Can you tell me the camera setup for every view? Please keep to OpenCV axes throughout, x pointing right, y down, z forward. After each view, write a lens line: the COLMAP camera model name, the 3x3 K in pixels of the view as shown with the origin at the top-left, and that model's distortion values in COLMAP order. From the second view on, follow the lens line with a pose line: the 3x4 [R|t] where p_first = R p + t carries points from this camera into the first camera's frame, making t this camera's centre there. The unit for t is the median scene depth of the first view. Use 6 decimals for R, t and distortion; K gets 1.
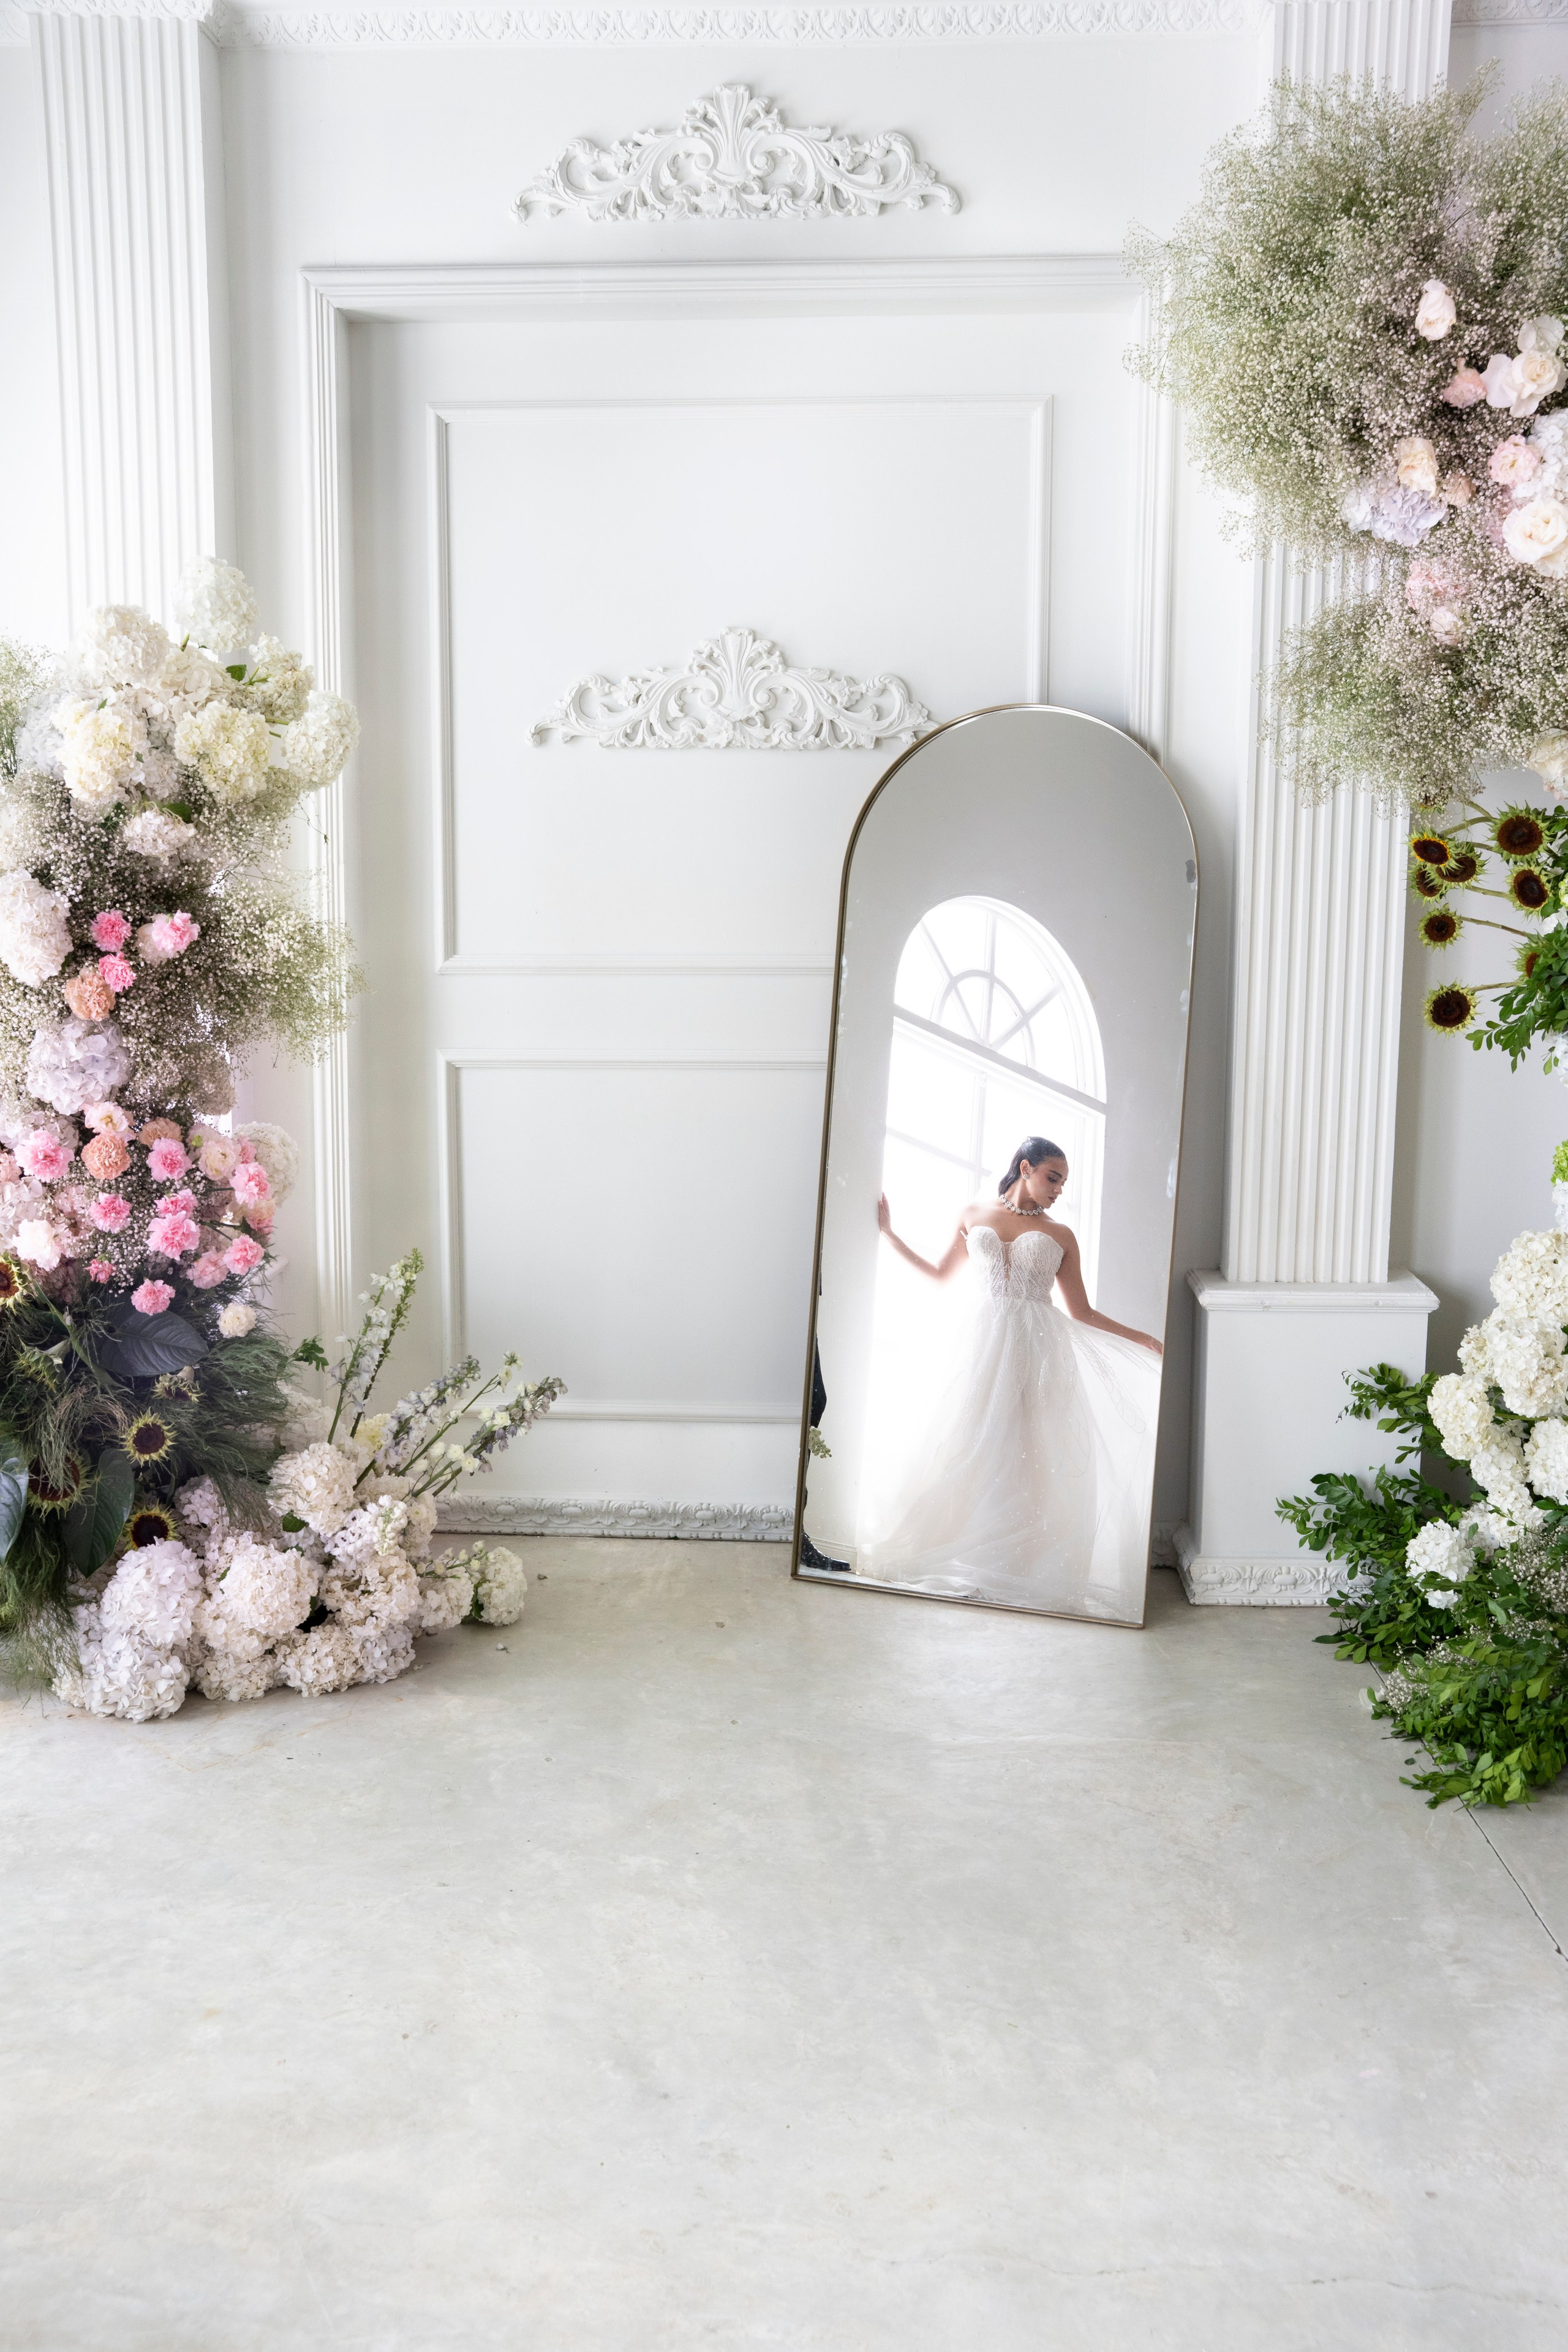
lens RADIAL K [[2094.8, 0, 770.4], [0, 2094.8, 1189.1], [0, 0, 1]] dist [-0.089959, 0.121809]
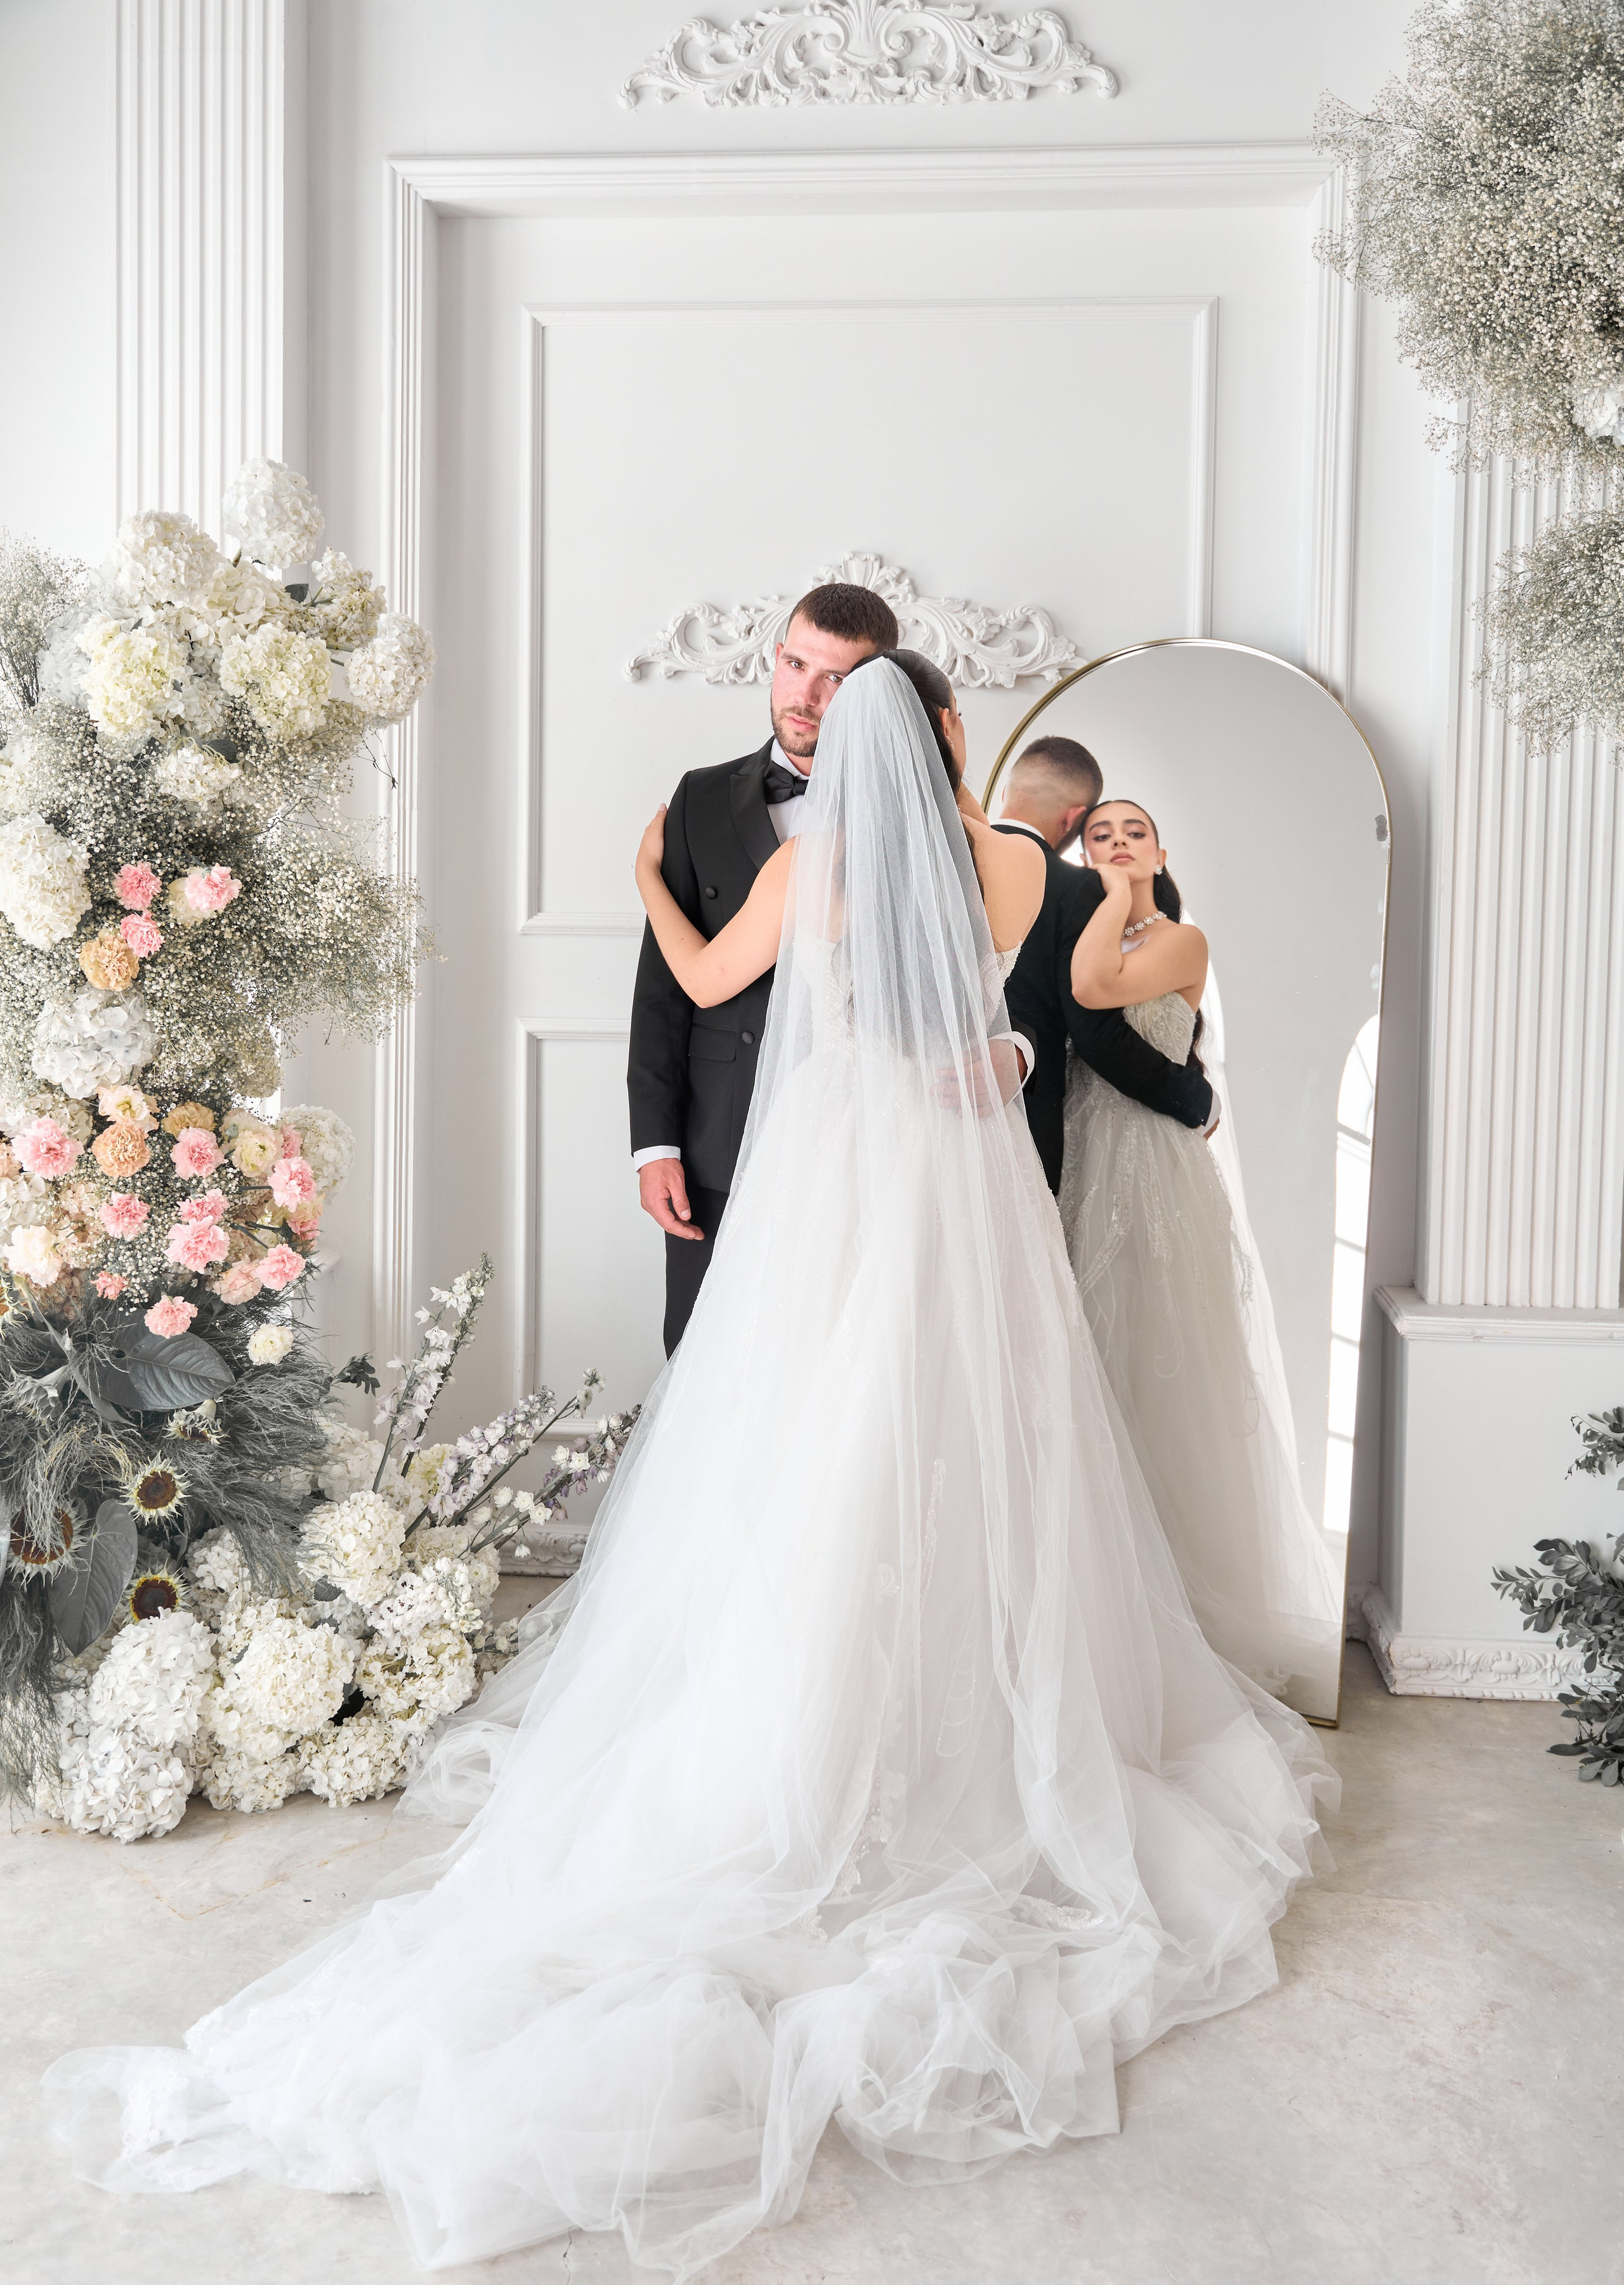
lens RADIAL K [[2077.5, 0, 793.7], [0, 2077.5, 908.7], [0, 0, 1]] dist [-0.009281, 0.000000]
pose [[0.999528, 0.011675, -0.028403, -0.021144], [-0.014534, 0.994612, -0.102648, -0.029139], [0.027051, 0.103013, 0.994312, 0.147025]]
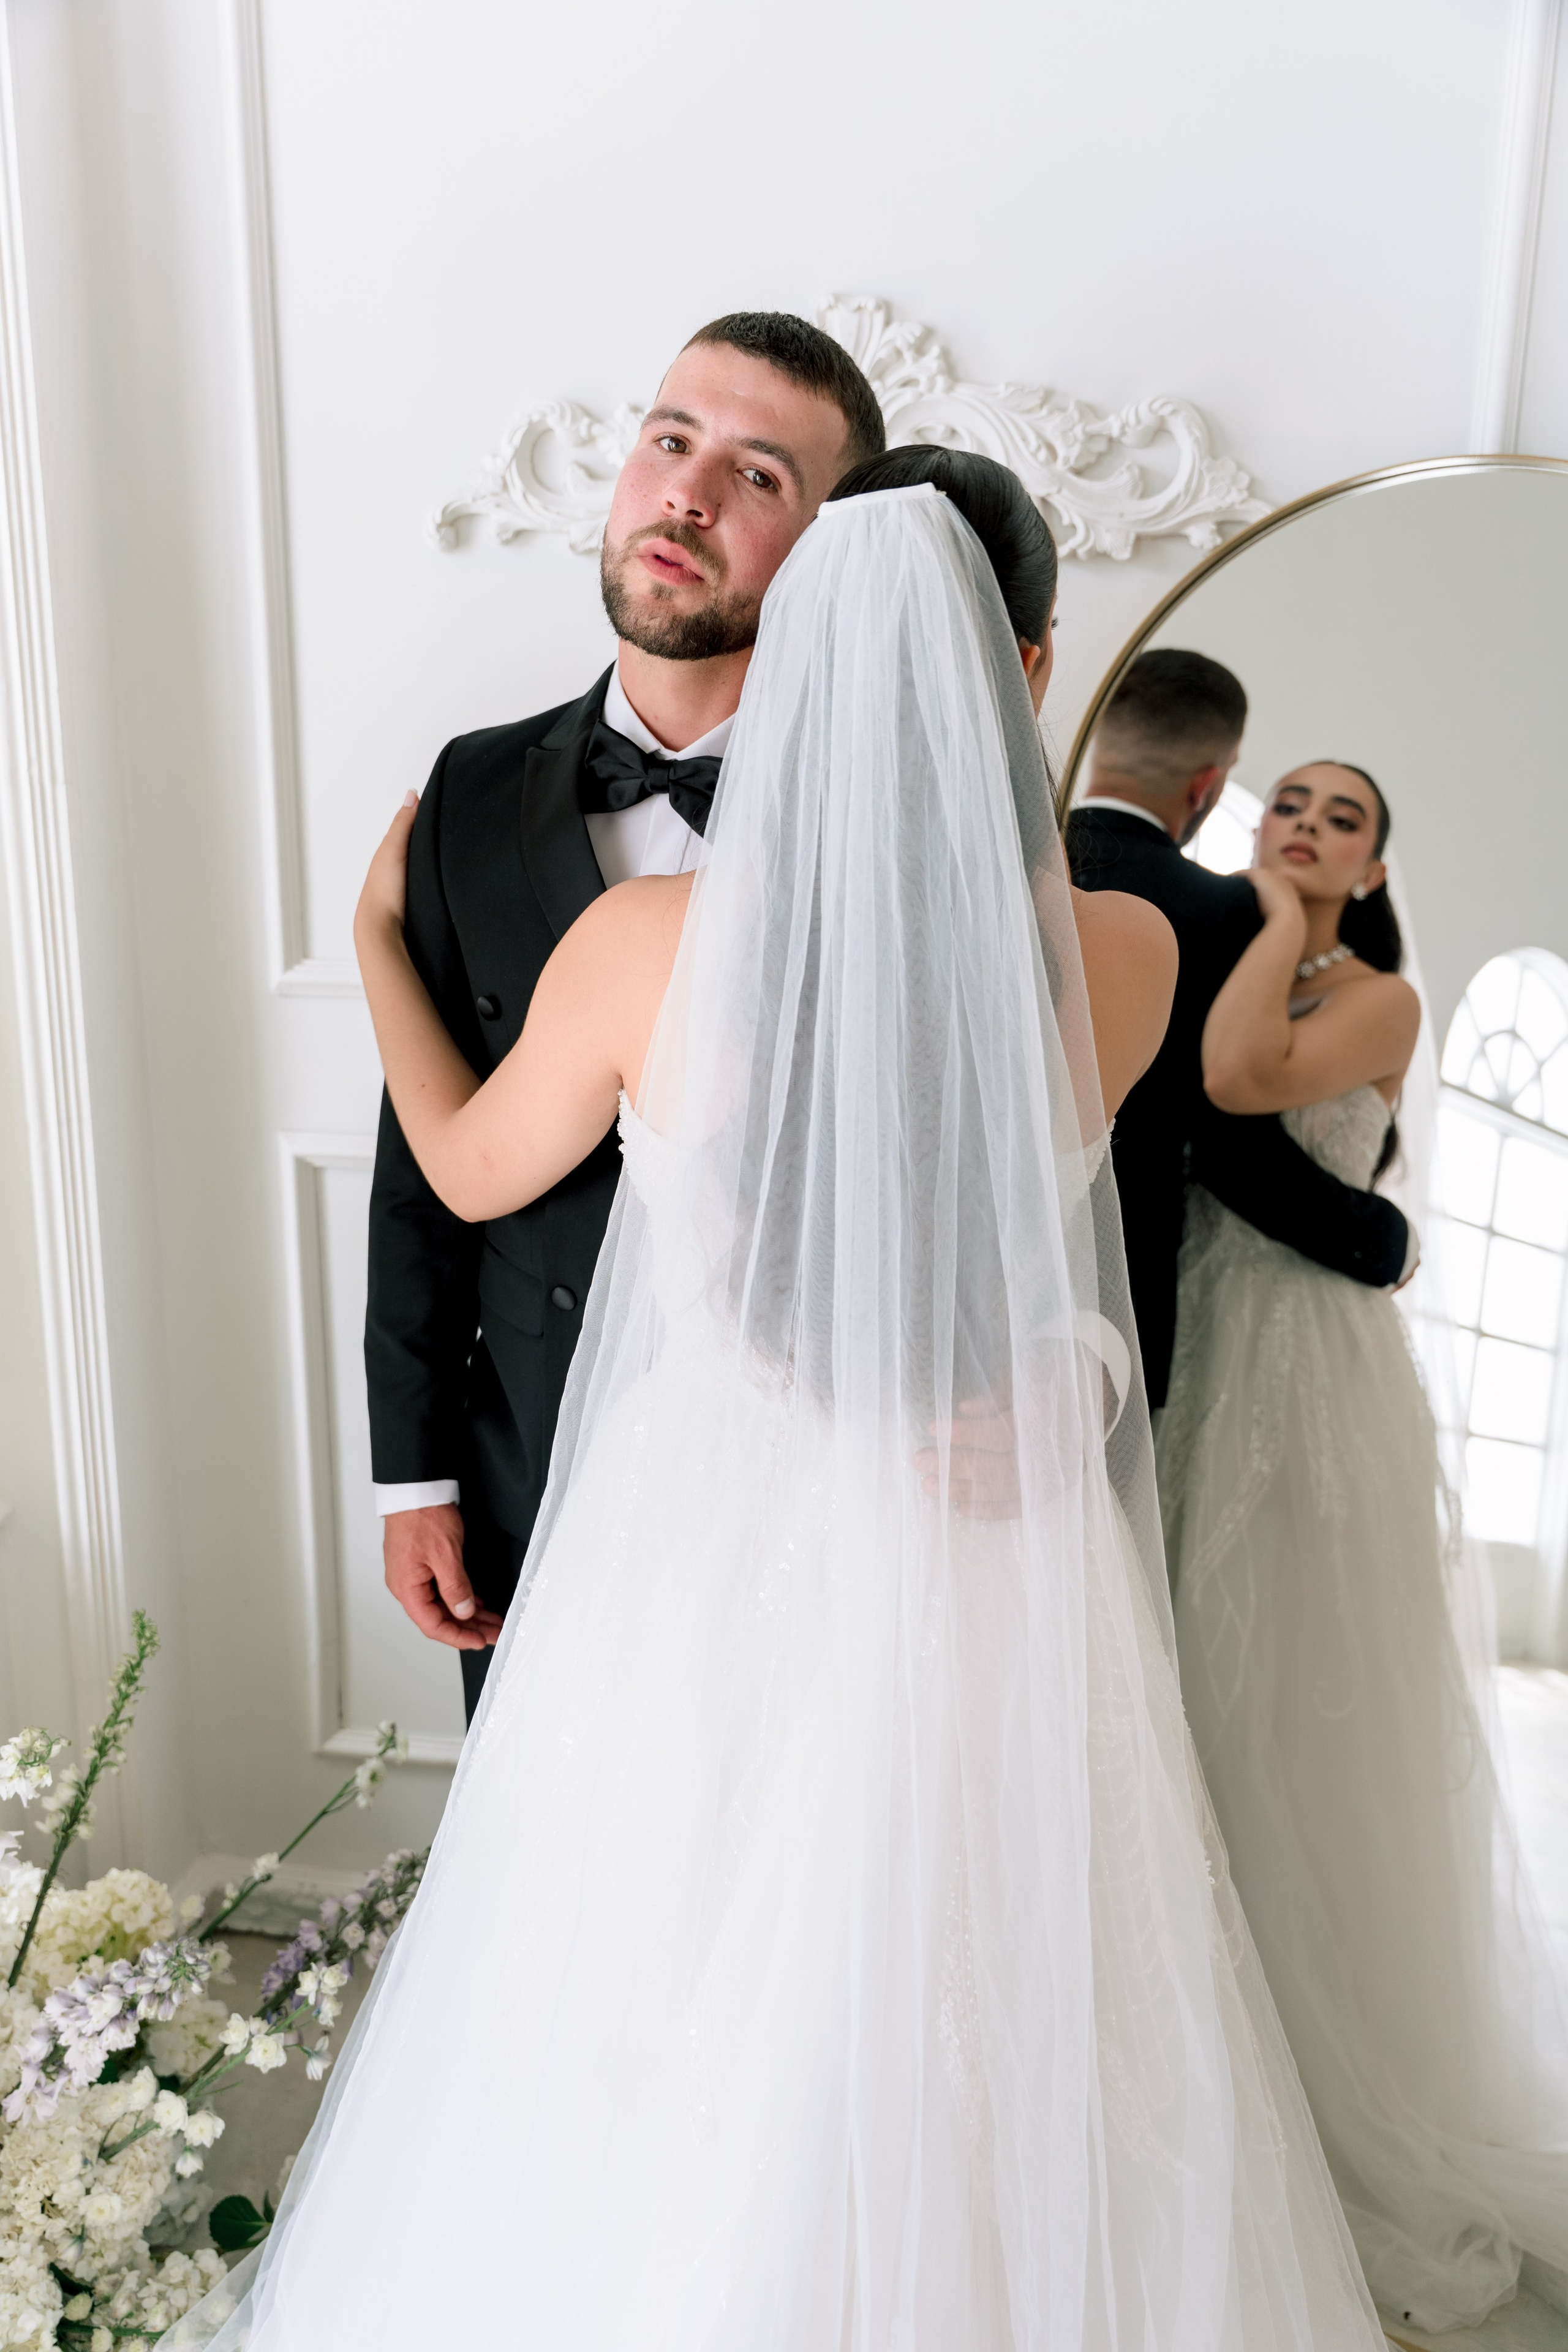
lens RADIAL K [[1643.7, 0, 810.2], [0, 1643.7, 1094.3], [0, 0, 1]] dist [0.049151, -0.026888]
pose [[0.996146, 0.032105, -0.081622, 0.013105], [-0.024853, 0.995778, 0.088367, -0.140044], [0.084115, -0.085998, 0.992738, 0.704087]]
